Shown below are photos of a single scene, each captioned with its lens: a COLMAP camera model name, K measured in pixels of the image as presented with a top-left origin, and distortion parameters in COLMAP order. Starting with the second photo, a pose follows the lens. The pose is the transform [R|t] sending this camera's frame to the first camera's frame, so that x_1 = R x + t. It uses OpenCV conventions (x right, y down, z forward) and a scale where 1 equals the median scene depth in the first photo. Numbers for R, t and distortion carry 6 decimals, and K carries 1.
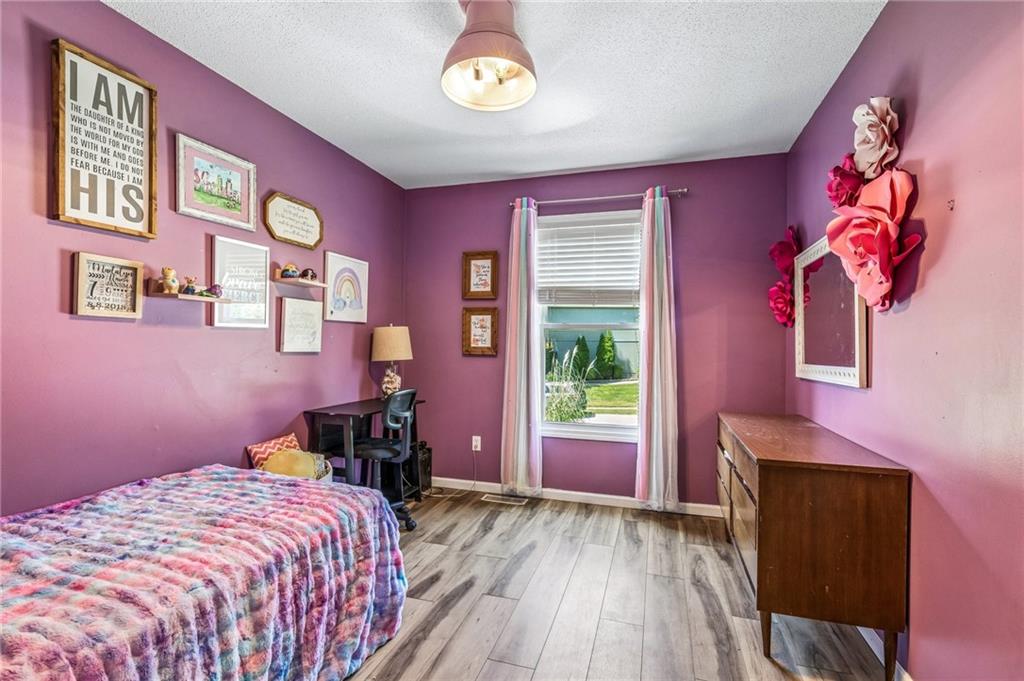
lens RADIAL K [[473.8, 0, 512.6], [0, 473.8, 341.8], [0, 0, 1]] dist [-0.006217, 0.000694]
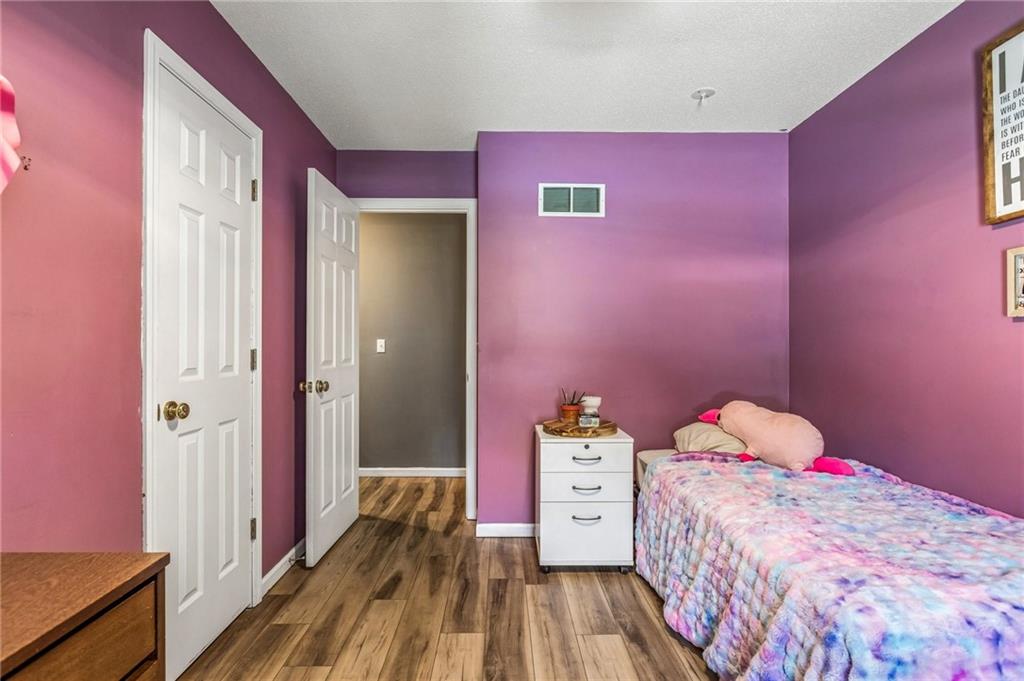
lens RADIAL K [[510.8, 0, 511.6], [0, 510.8, 341.4], [0, 0, 1]] dist [-0.006560, -0.000820]
pose [[-0.949671, -0.005714, -0.313196, 0.329671], [-0.002773, 0.999948, -0.009836, 0.004267], [0.313236, -0.008473, -0.949638, 1.642079]]
